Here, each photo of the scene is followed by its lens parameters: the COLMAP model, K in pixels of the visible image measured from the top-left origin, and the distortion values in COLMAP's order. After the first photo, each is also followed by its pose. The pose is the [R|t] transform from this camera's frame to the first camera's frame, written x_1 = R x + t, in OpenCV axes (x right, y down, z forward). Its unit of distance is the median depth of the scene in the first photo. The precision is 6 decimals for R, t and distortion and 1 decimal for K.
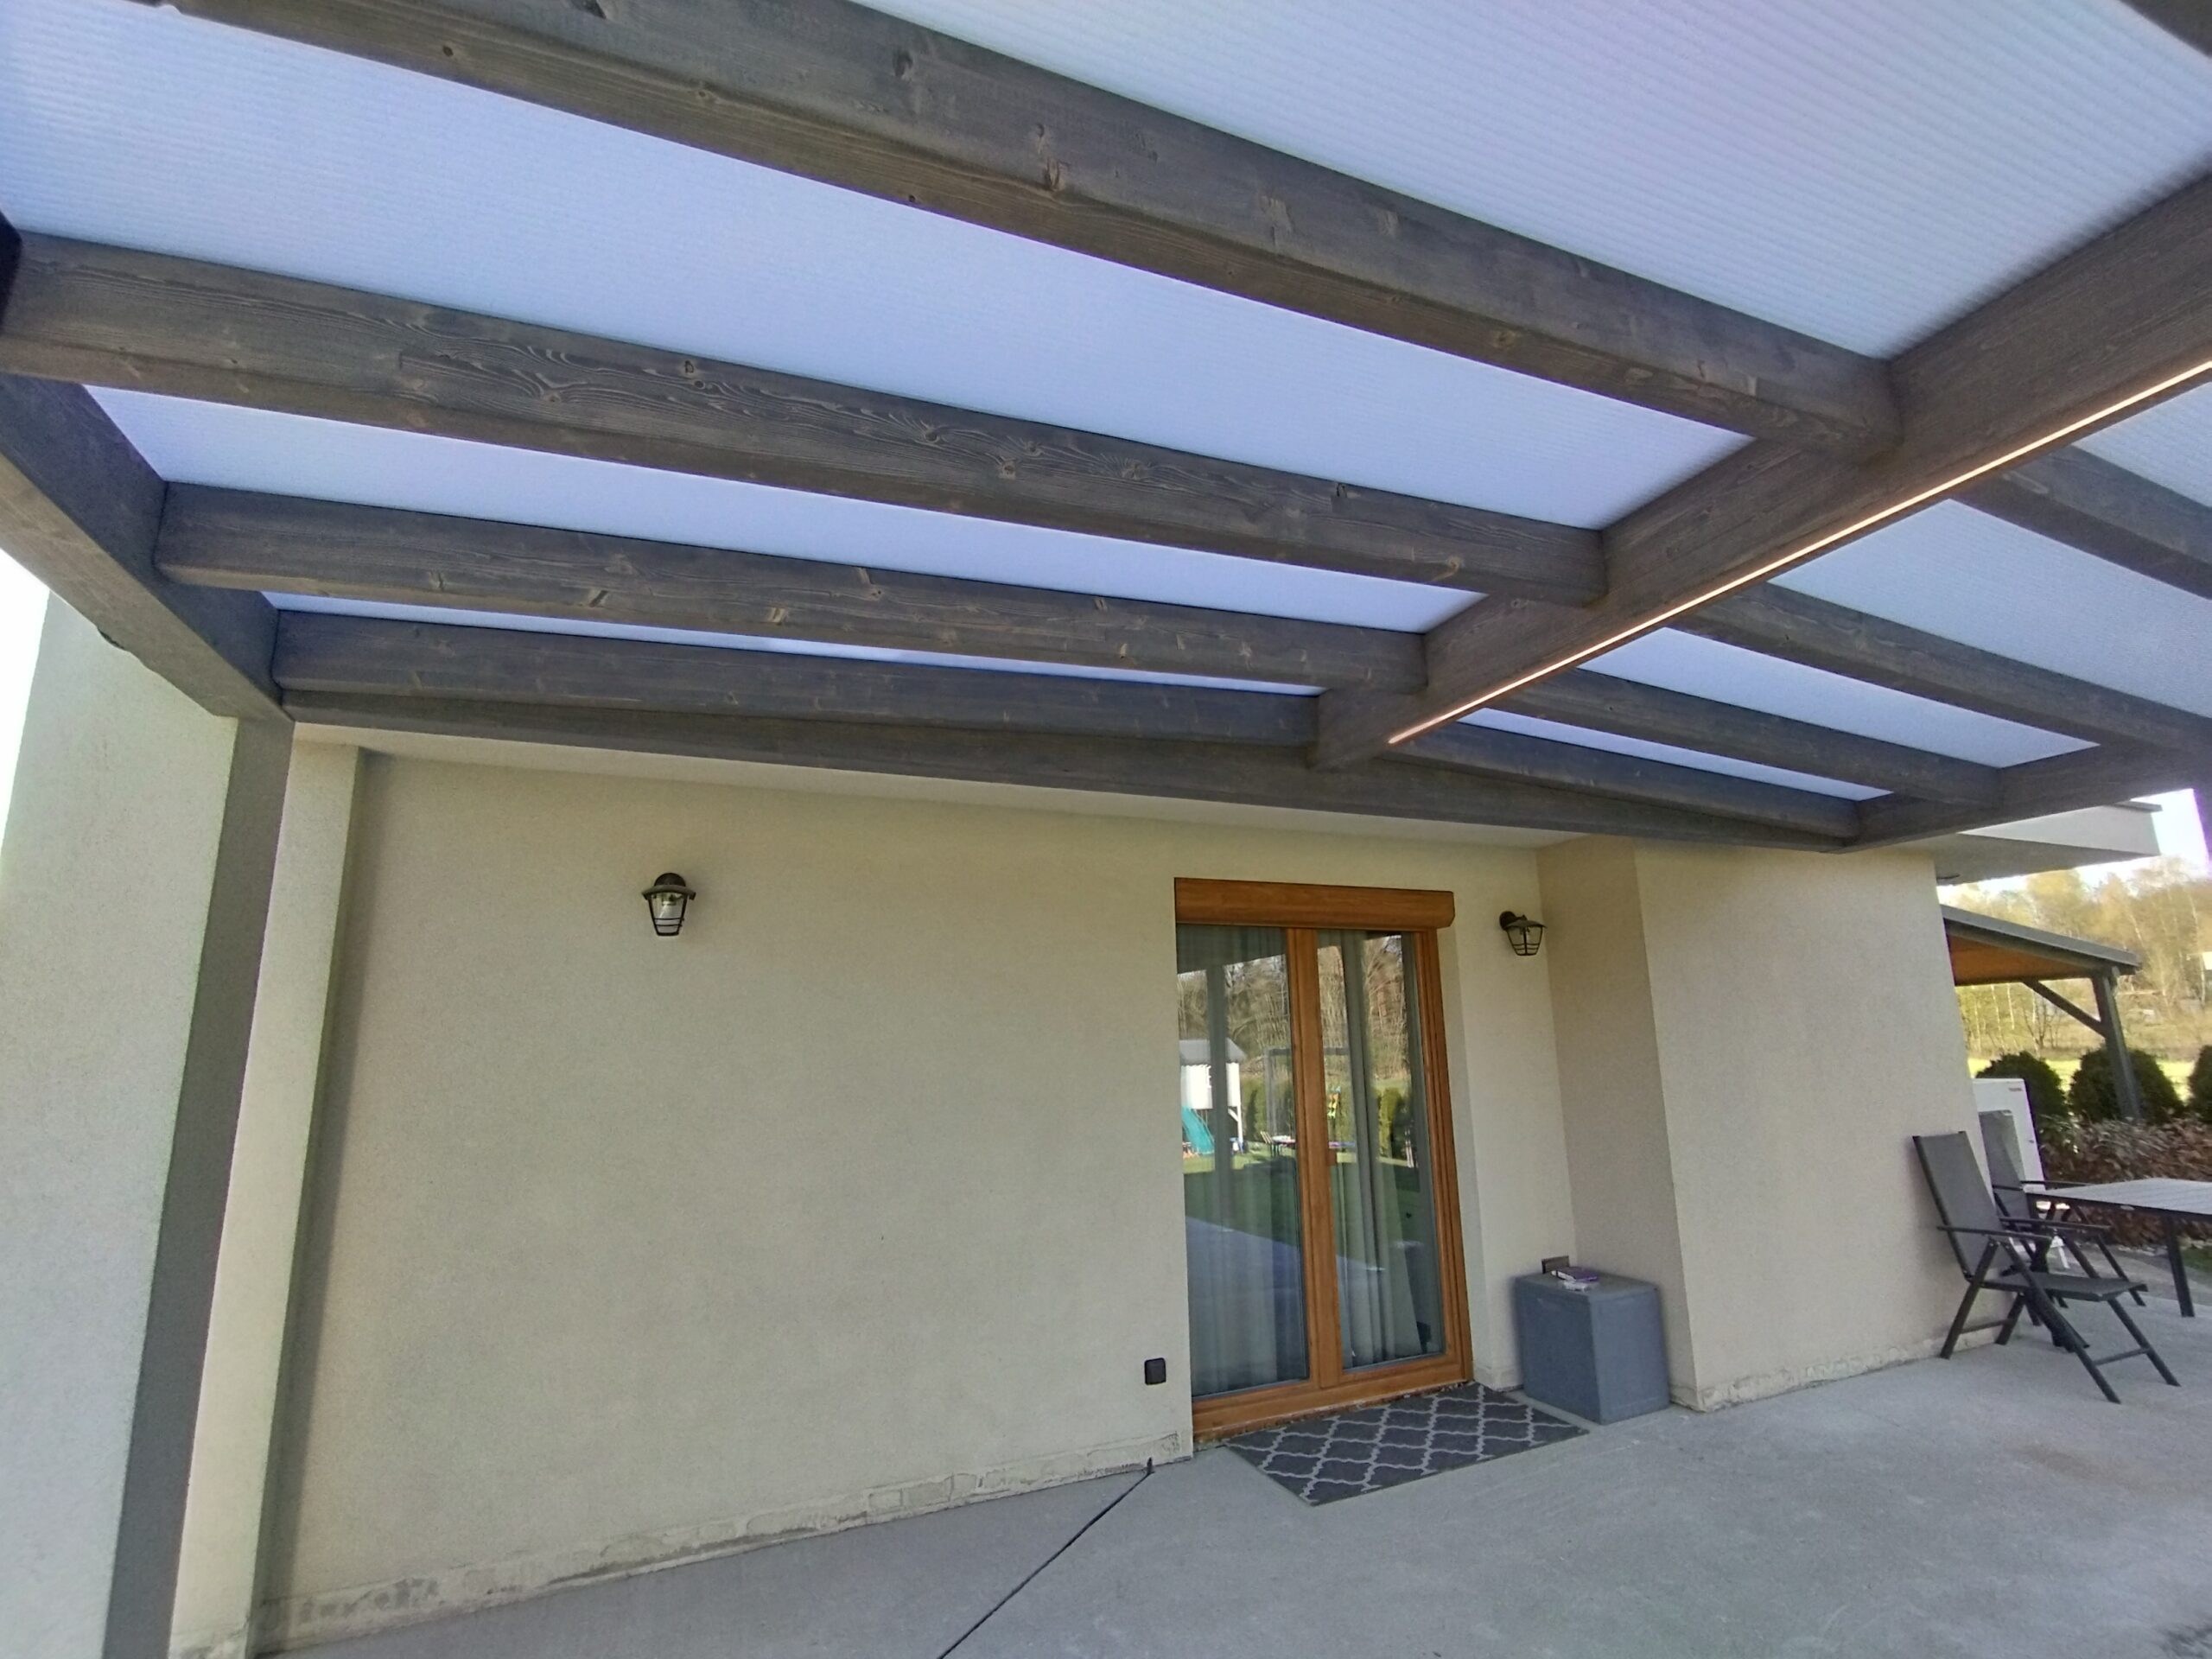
lens RADIAL K [[1027.7, 0, 1147.9], [0, 1027.7, 845.2], [0, 0, 1]] dist [-0.005808, 0.000370]
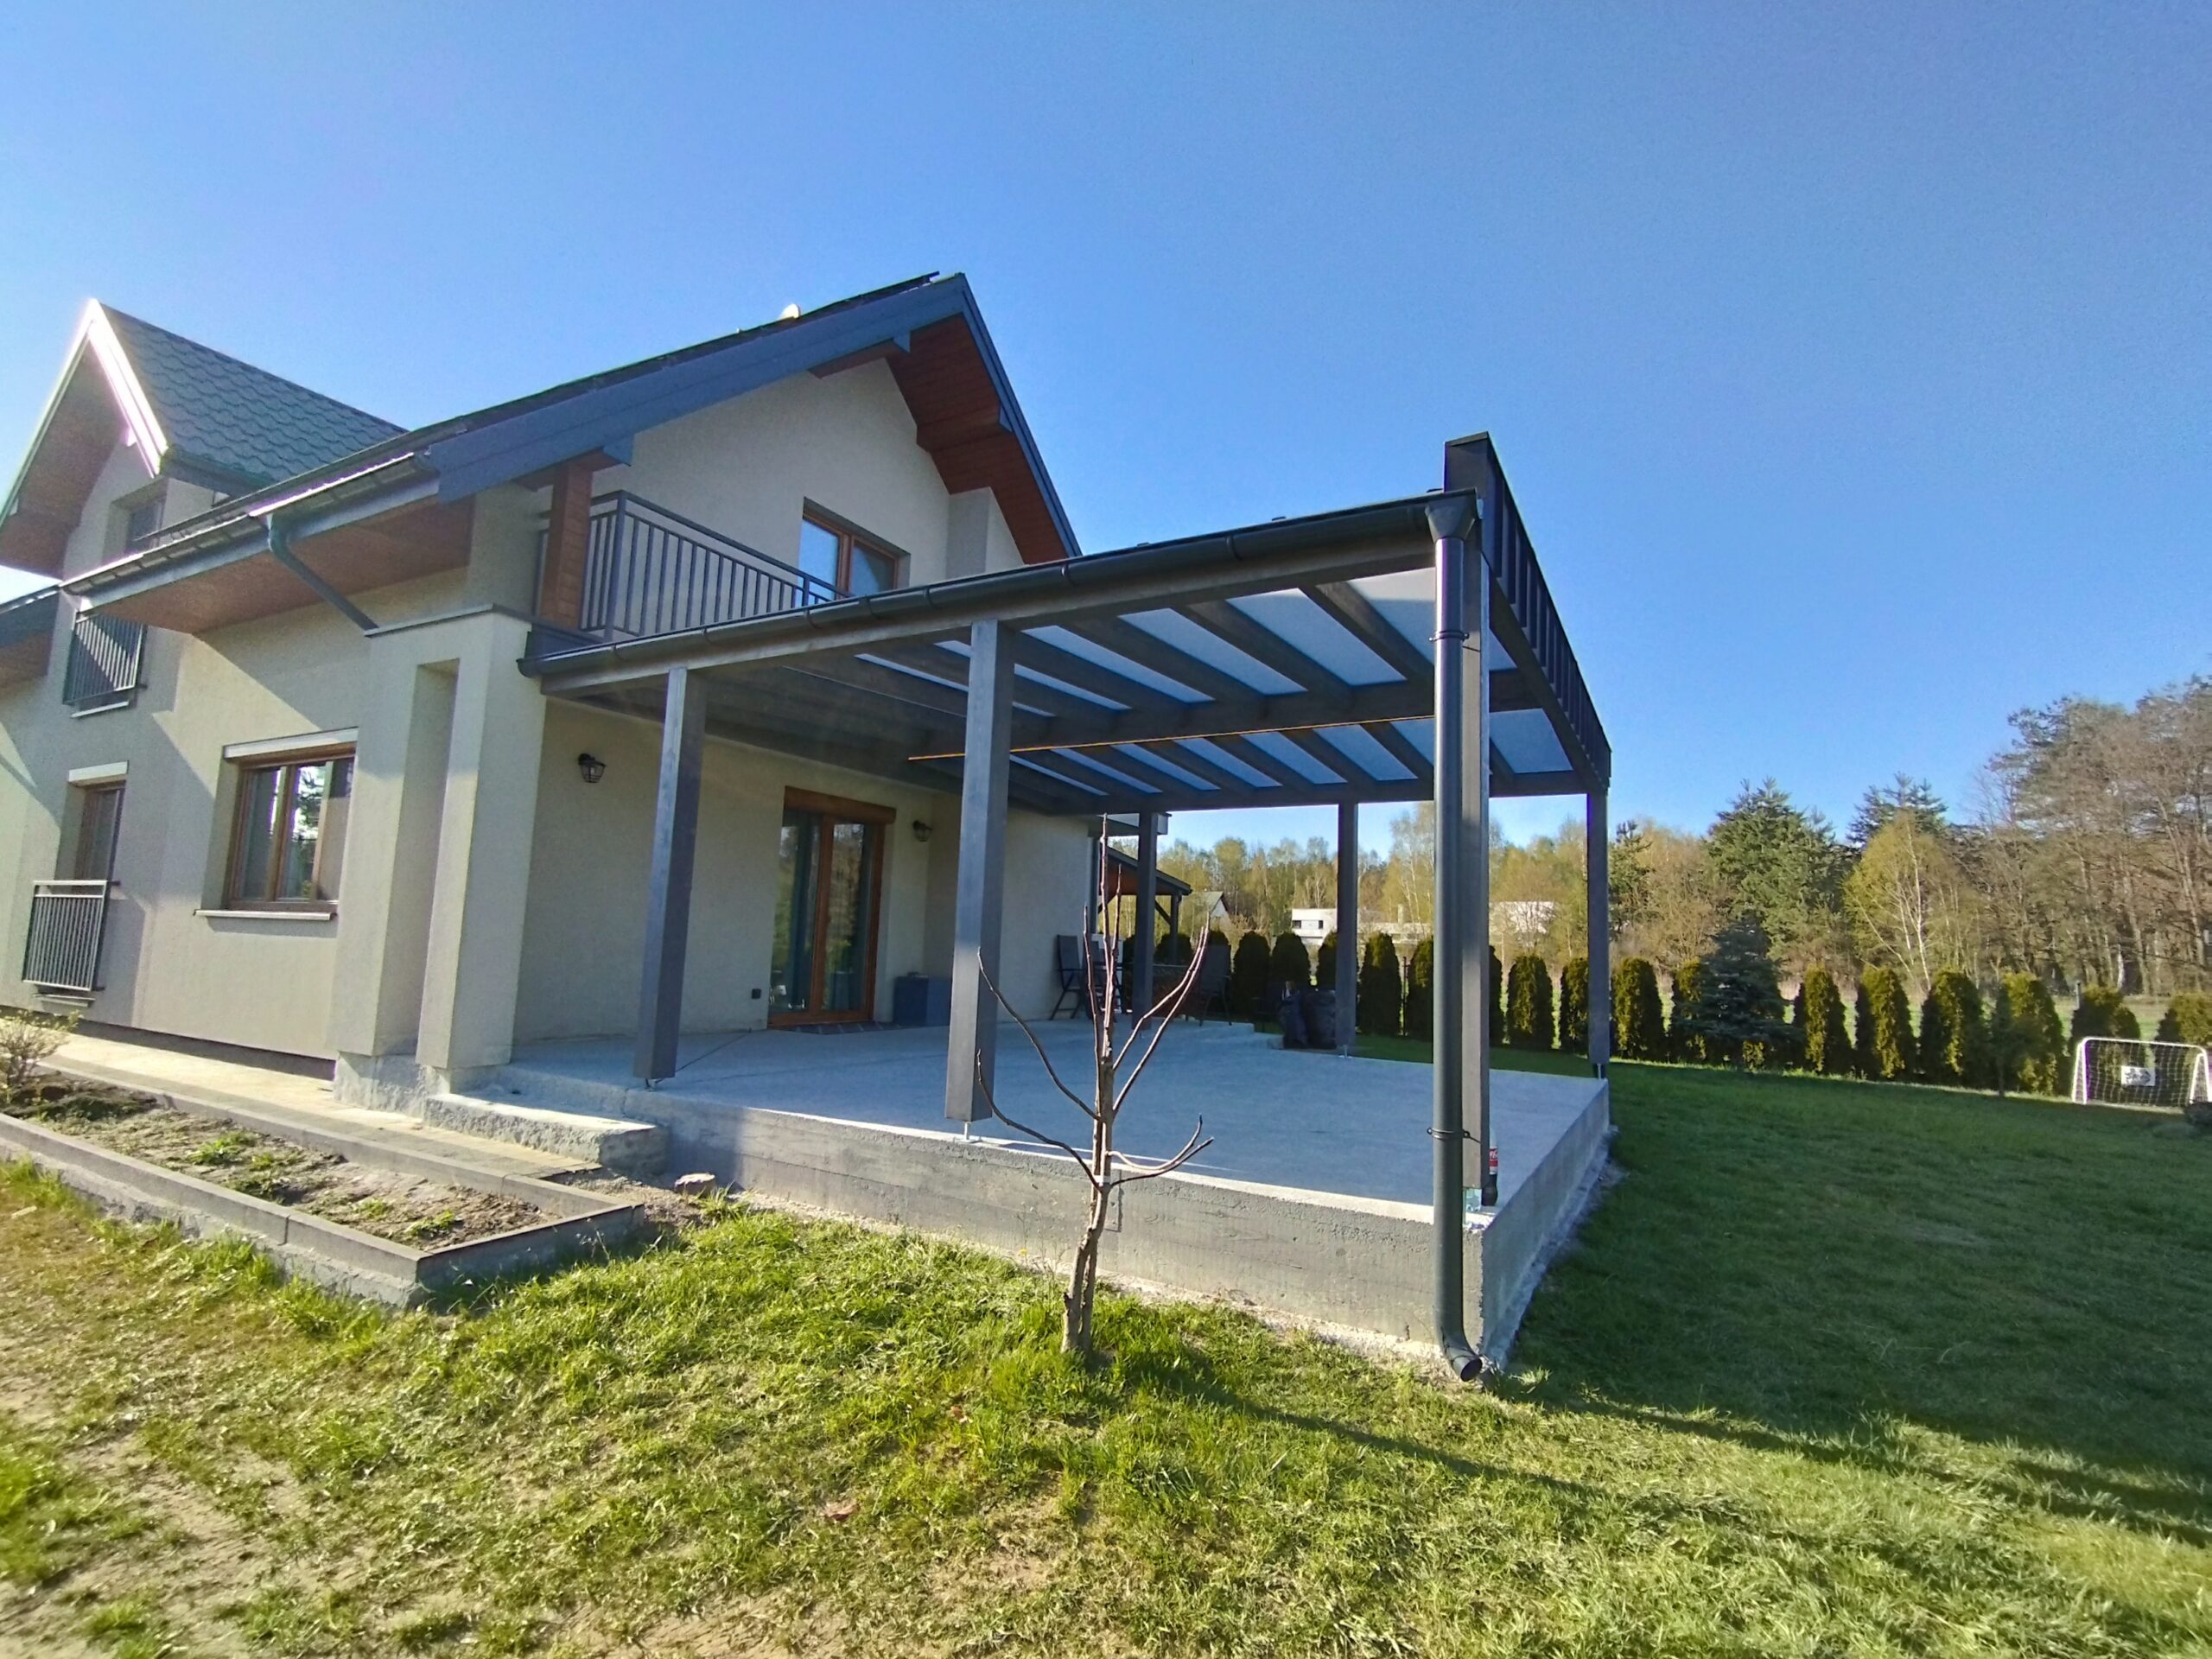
lens RADIAL K [[1027.7, 0, 1147.9], [0, 1027.7, 845.2], [0, 0, 1]] dist [-0.005808, 0.000370]
pose [[0.793958, 0.120787, 0.595854, -0.597707], [-0.177190, 0.983491, 0.036735, -0.055816], [-0.581580, -0.134745, 0.802252, -1.127082]]
